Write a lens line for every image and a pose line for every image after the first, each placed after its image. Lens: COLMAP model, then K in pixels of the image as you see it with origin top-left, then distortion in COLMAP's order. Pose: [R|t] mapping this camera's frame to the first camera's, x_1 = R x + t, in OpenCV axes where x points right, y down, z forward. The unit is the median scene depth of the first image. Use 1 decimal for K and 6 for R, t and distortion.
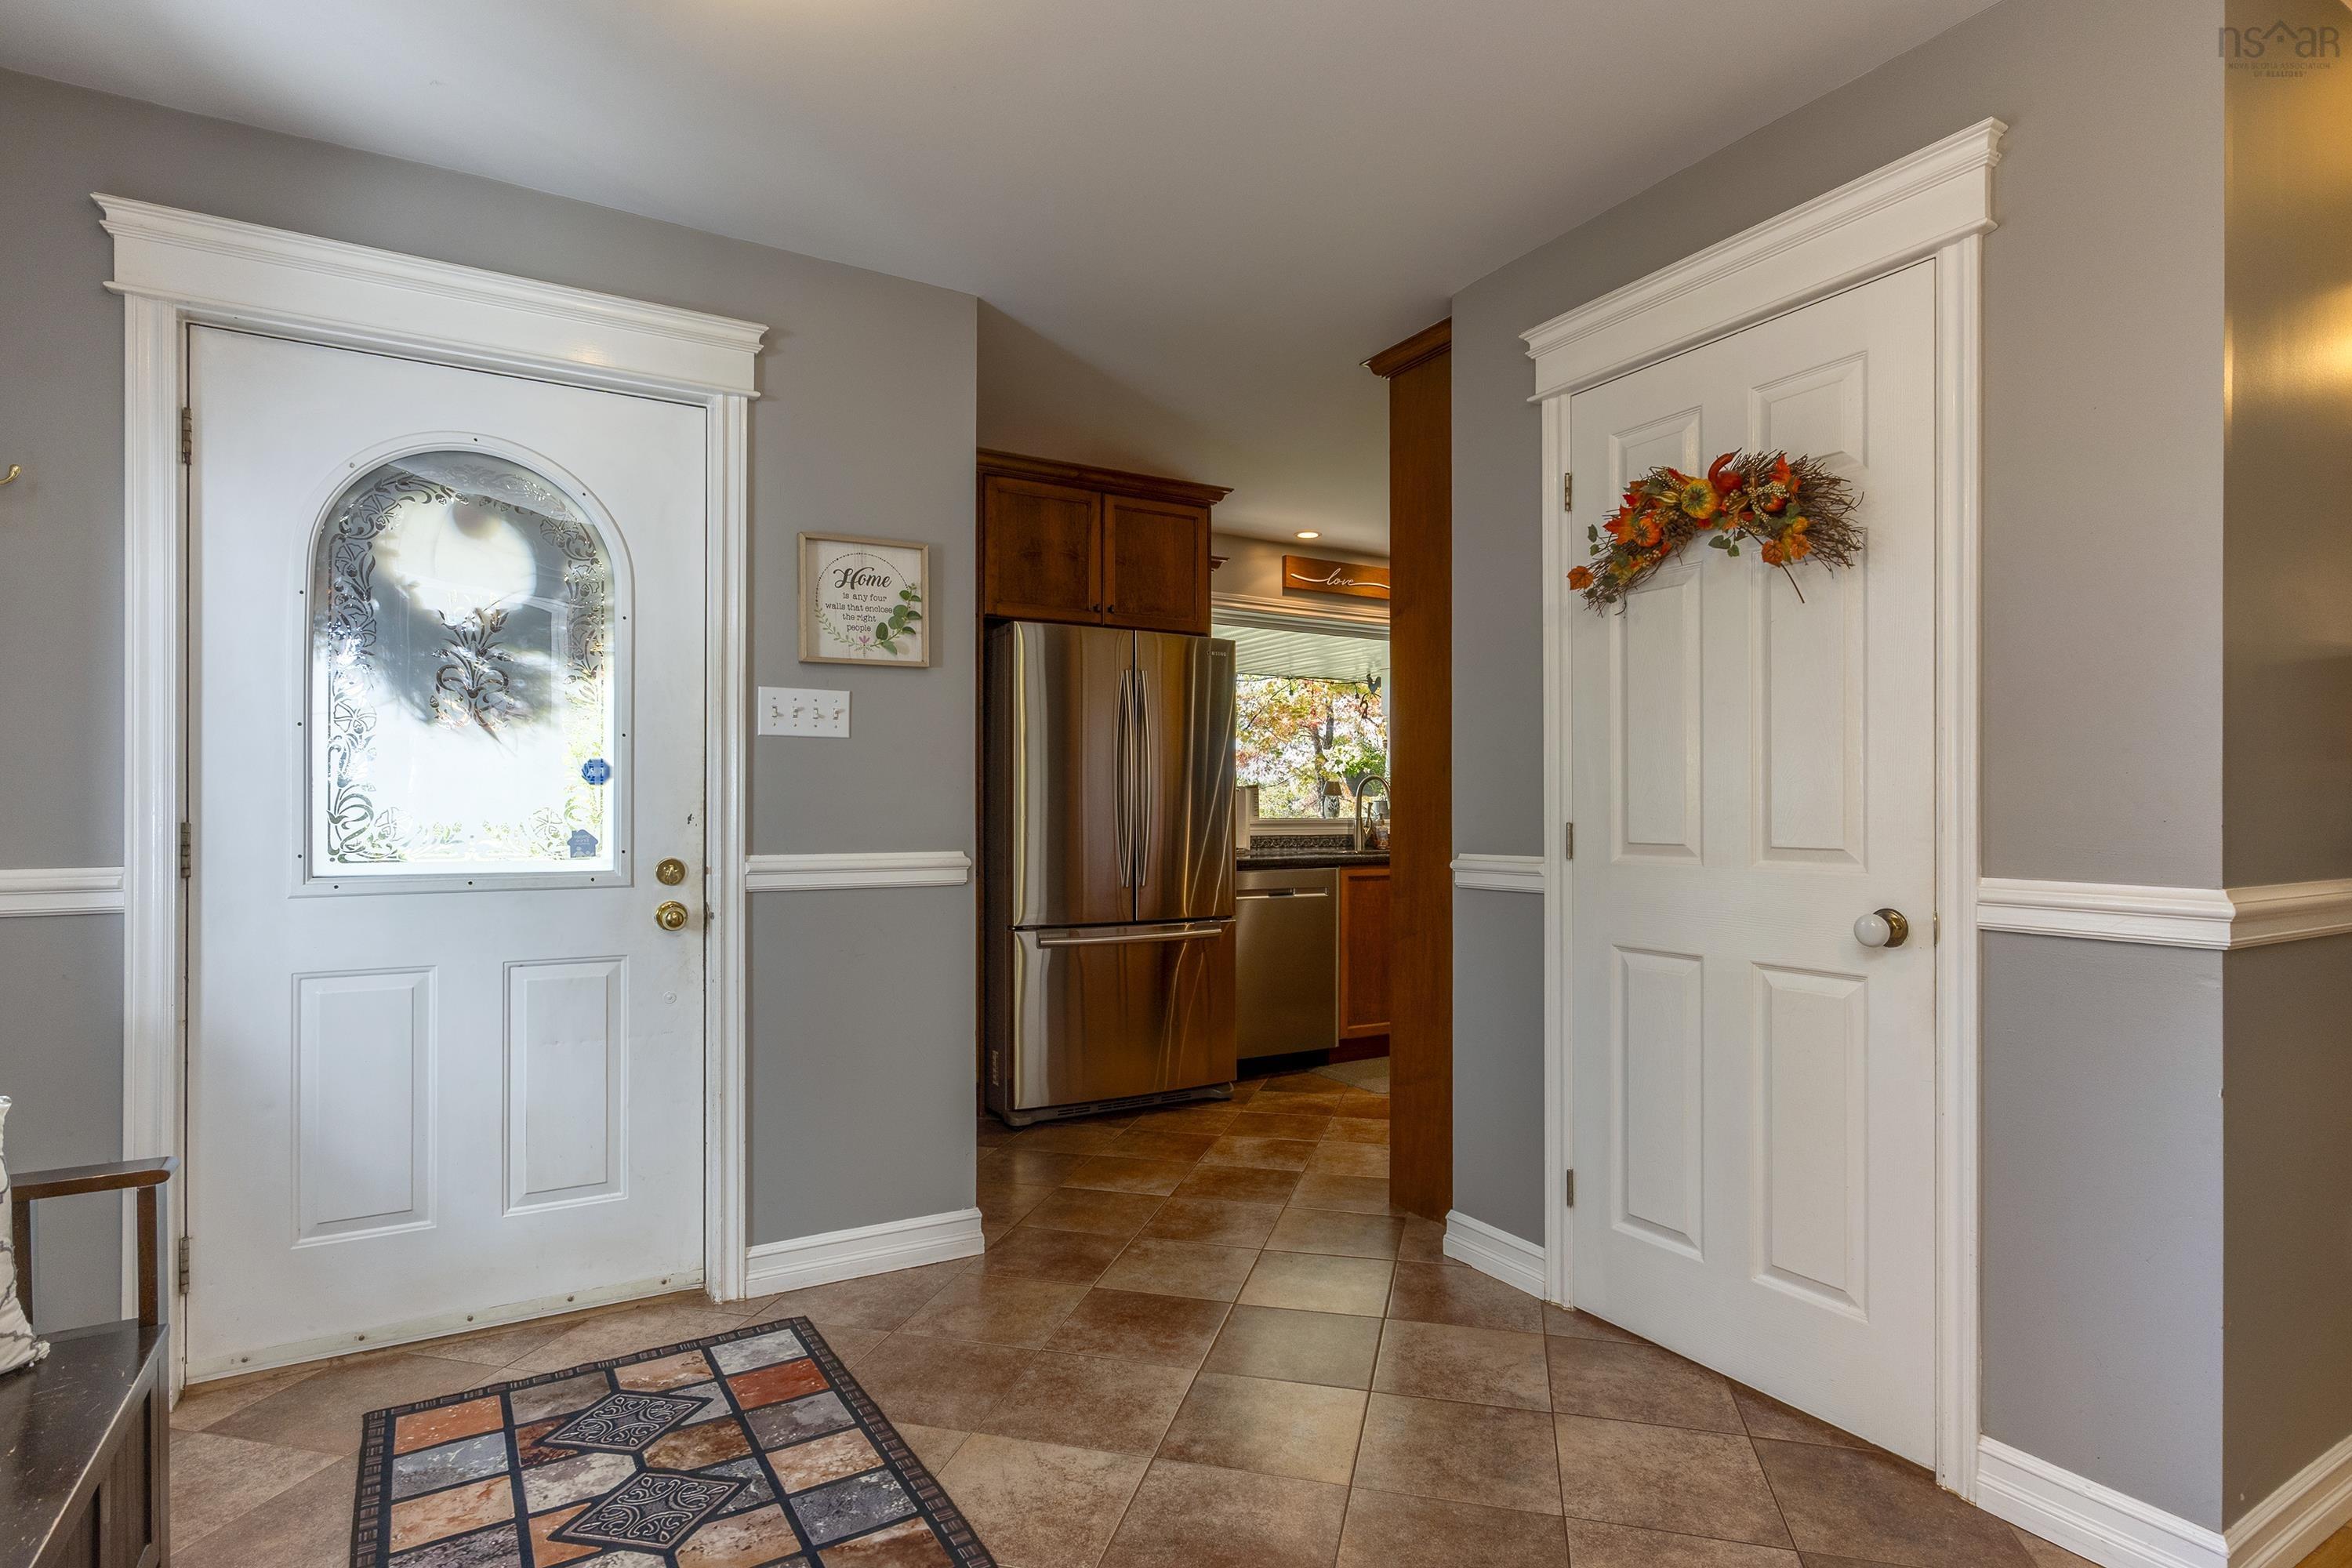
lens RADIAL K [[1171.7, 0, 1191.4], [0, 1171.7, 789.0], [0, 0, 1]] dist [-0.000046, 0.000036]
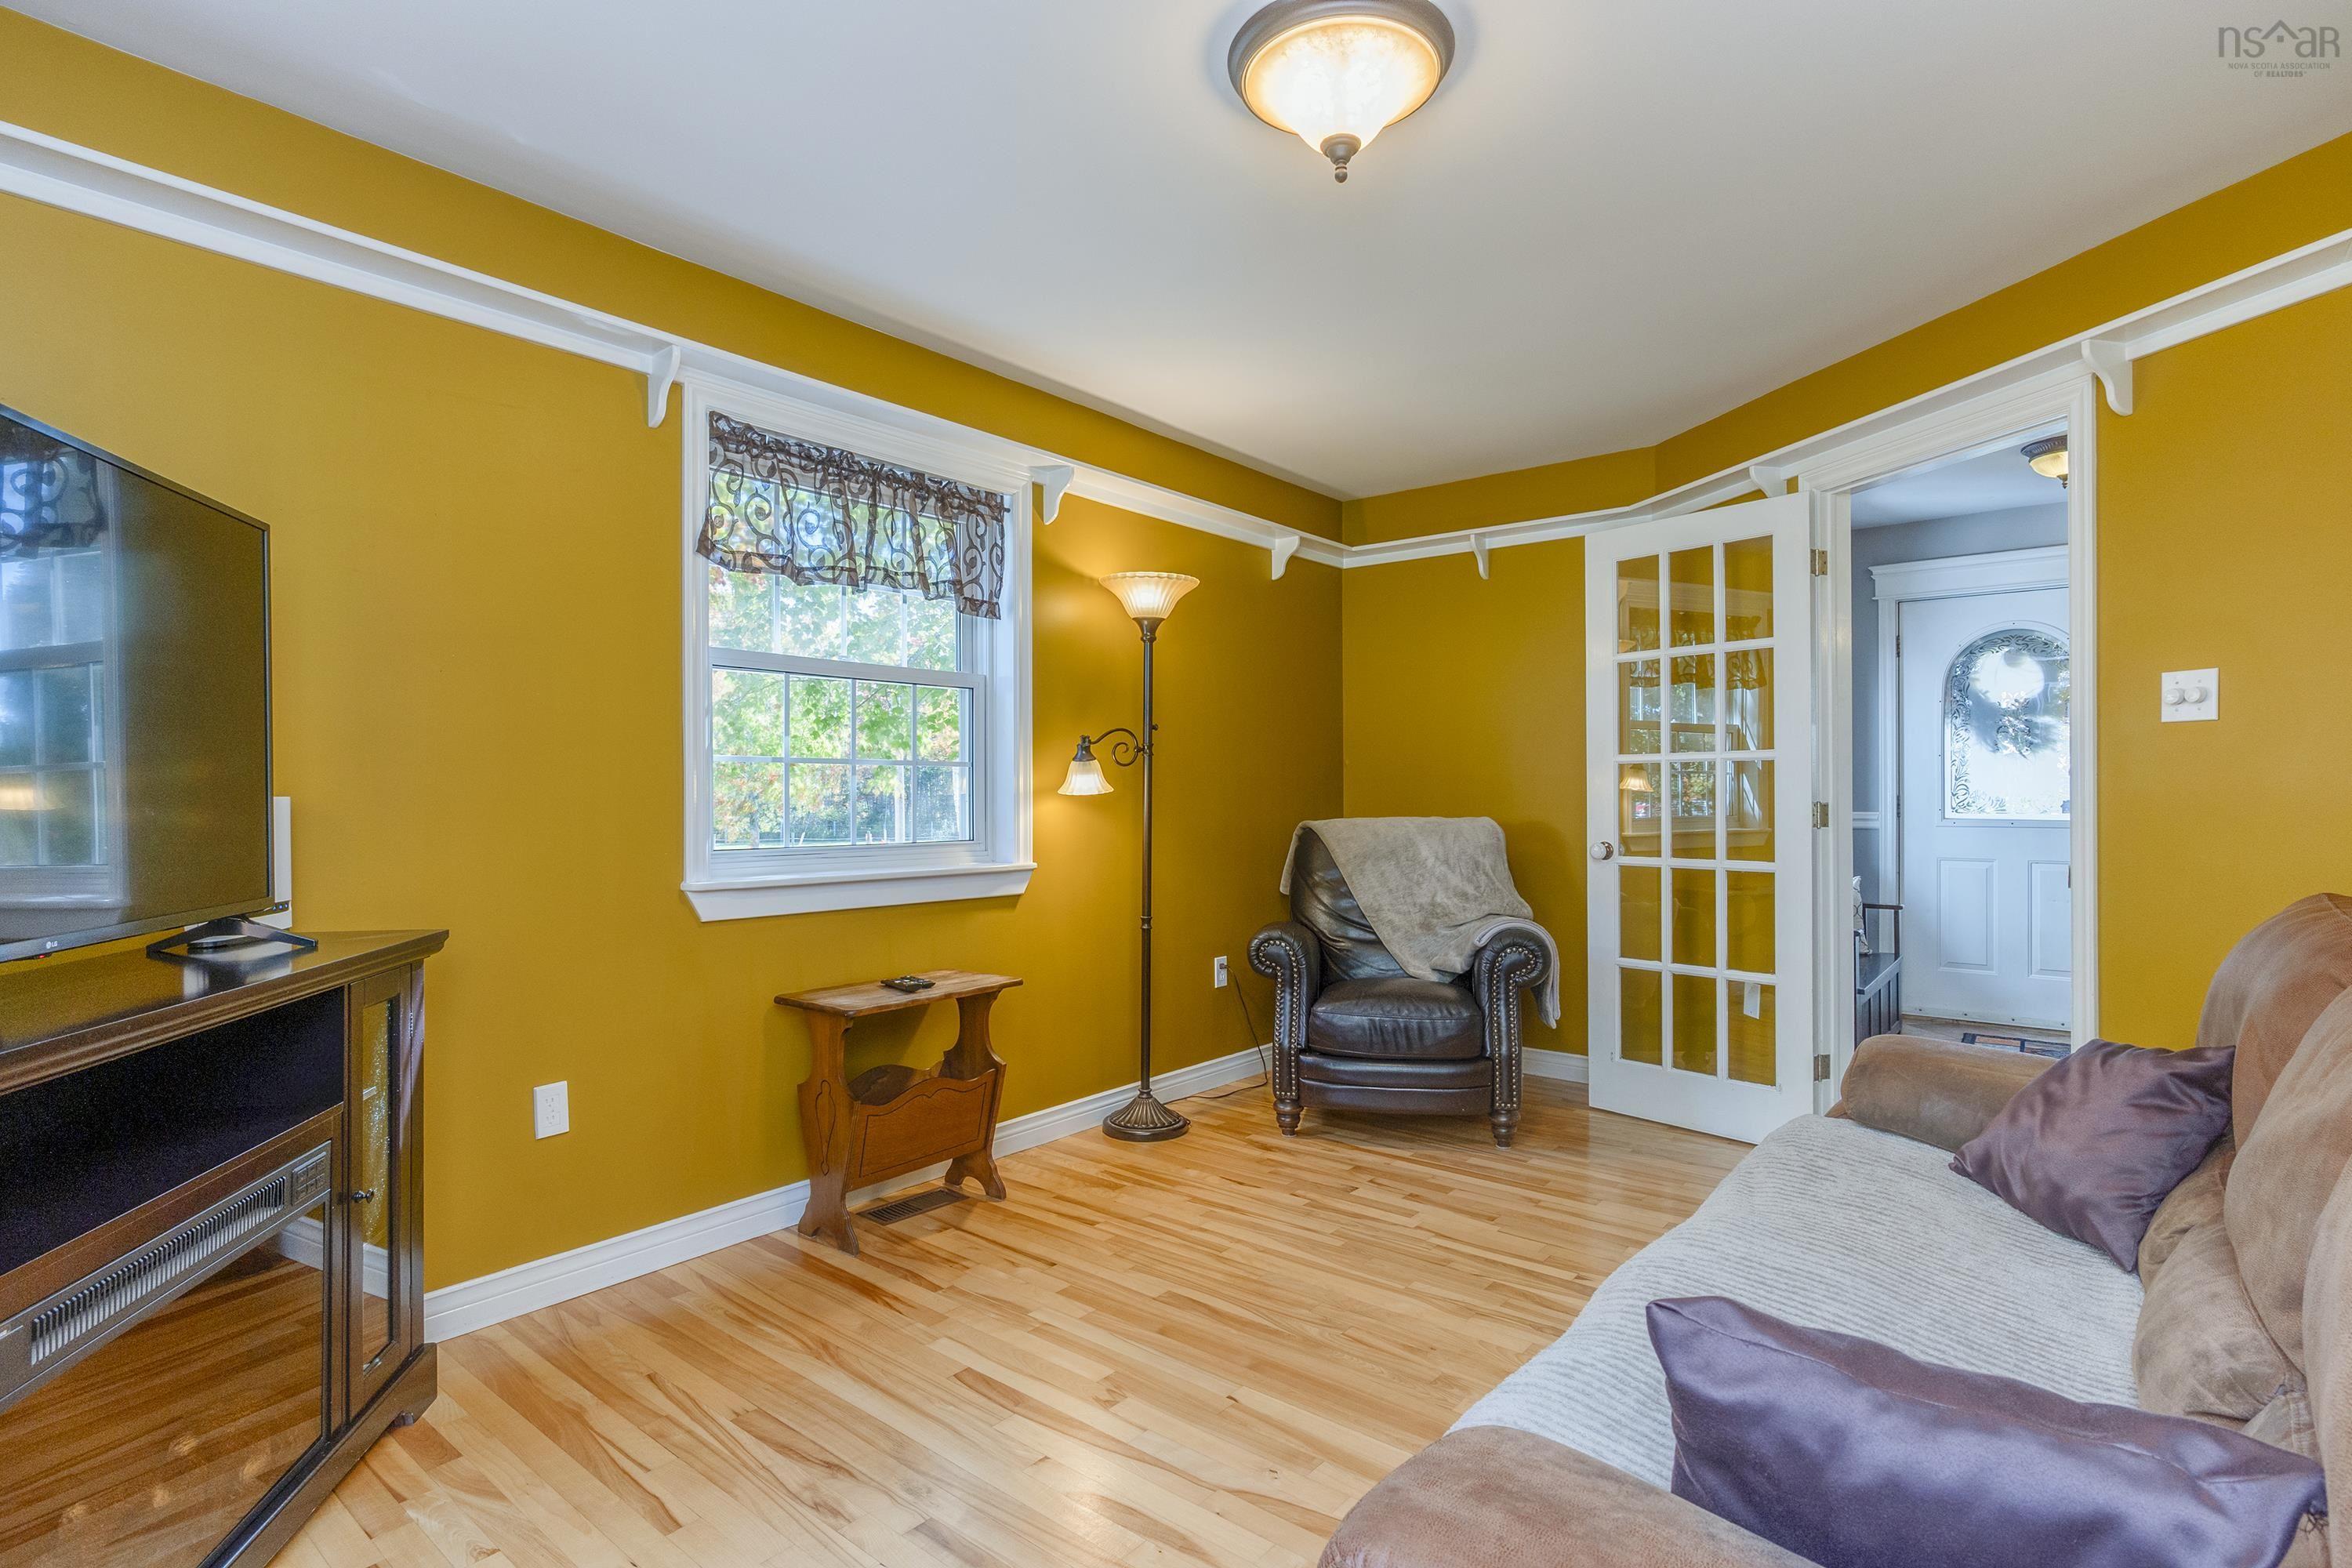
lens RADIAL K [[1171.7, 0, 1188.9], [0, 1171.7, 794.6], [0, 0, 1]] dist [-0.000046, 0.000036]
pose [[0.326561, -0.005474, -0.945160, 0.919621], [-0.001483, 0.999979, -0.006304, 0.039272], [0.945175, 0.003460, 0.326546, -1.133076]]
